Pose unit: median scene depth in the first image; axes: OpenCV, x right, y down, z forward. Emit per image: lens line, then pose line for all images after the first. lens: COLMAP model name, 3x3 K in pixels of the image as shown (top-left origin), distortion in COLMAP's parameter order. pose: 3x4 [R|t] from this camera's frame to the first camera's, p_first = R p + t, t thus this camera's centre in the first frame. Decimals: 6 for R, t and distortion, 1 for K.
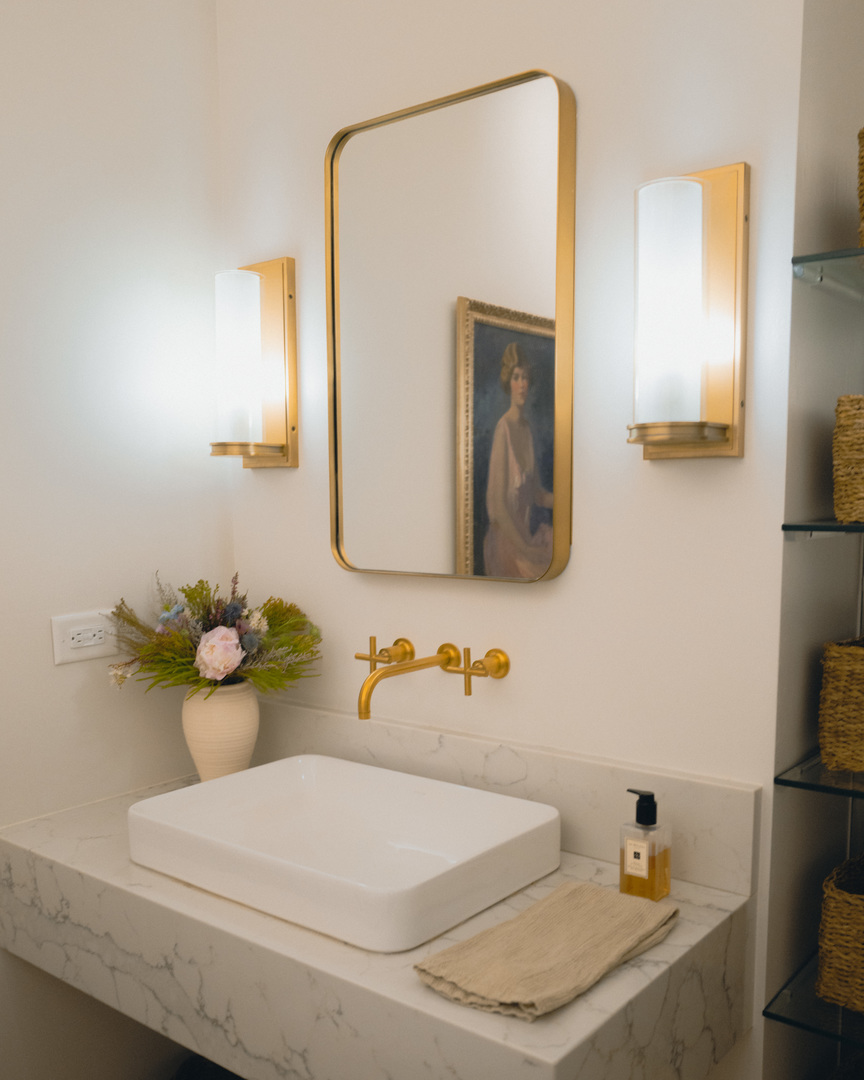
lens RADIAL K [[1007.0, 0, 432.0], [0, 1007.0, 540.0], [0, 0, 1]] dist [-0.013410, -0.016884]
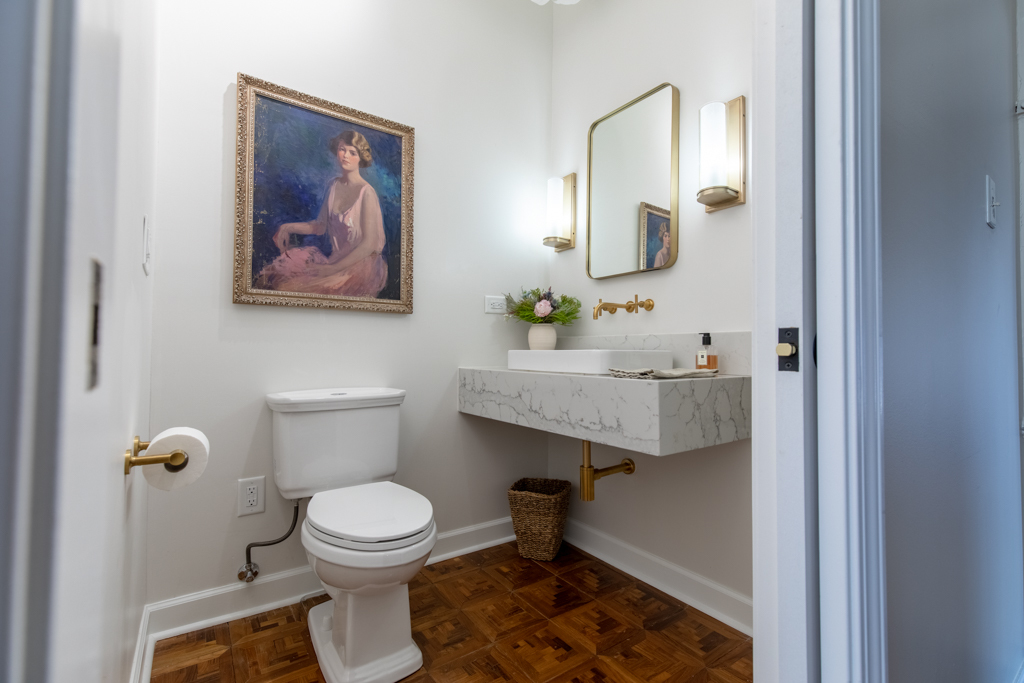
lens RADIAL K [[471.9, 0, 512.0], [0, 471.9, 341.5], [0, 0, 1]] dist [0.013260, 0.000076]
pose [[0.962021, 0.012765, -0.272675, 0.055595], [-0.057942, 0.985693, -0.158280, 0.404668], [0.266754, 0.168069, 0.948997, -0.212078]]
